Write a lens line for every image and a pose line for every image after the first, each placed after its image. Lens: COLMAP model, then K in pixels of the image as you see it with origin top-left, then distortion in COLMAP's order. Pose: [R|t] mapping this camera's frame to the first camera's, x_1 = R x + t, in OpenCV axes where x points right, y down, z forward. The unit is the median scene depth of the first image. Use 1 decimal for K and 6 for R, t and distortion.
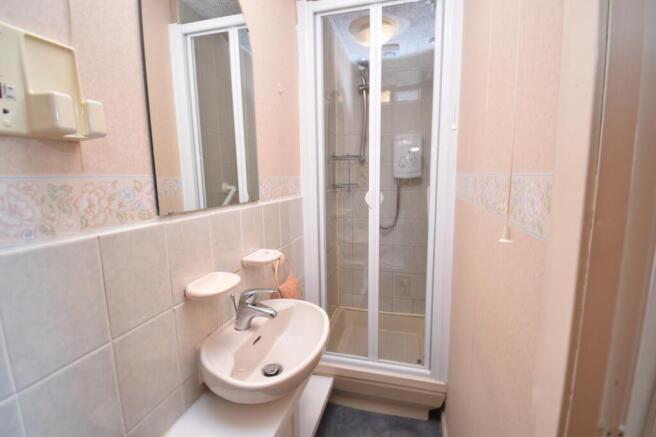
lens RADIAL K [[298.2, 0, 330.0], [0, 298.2, 217.6], [0, 0, 1]] dist [-0.000547, -0.016942]
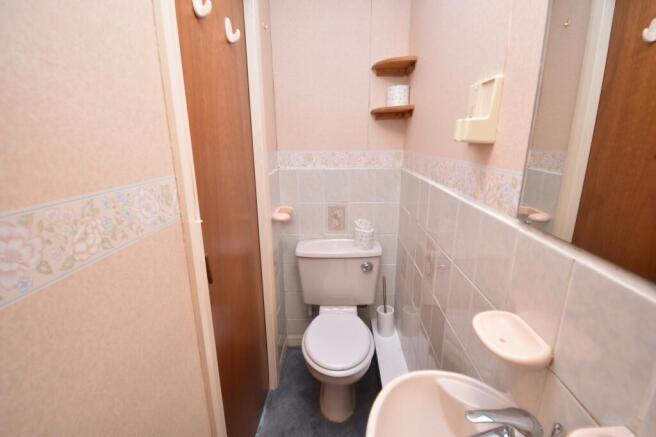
lens RADIAL K [[298.2, 0, 330.0], [0, 298.2, 217.6], [0, 0, 1]] dist [-0.000547, -0.016942]
pose [[-0.972946, 0.079962, -0.216754, 0.206023], [-0.011372, 0.920483, 0.390618, -0.405450], [0.230752, 0.382515, -0.894671, 1.896752]]
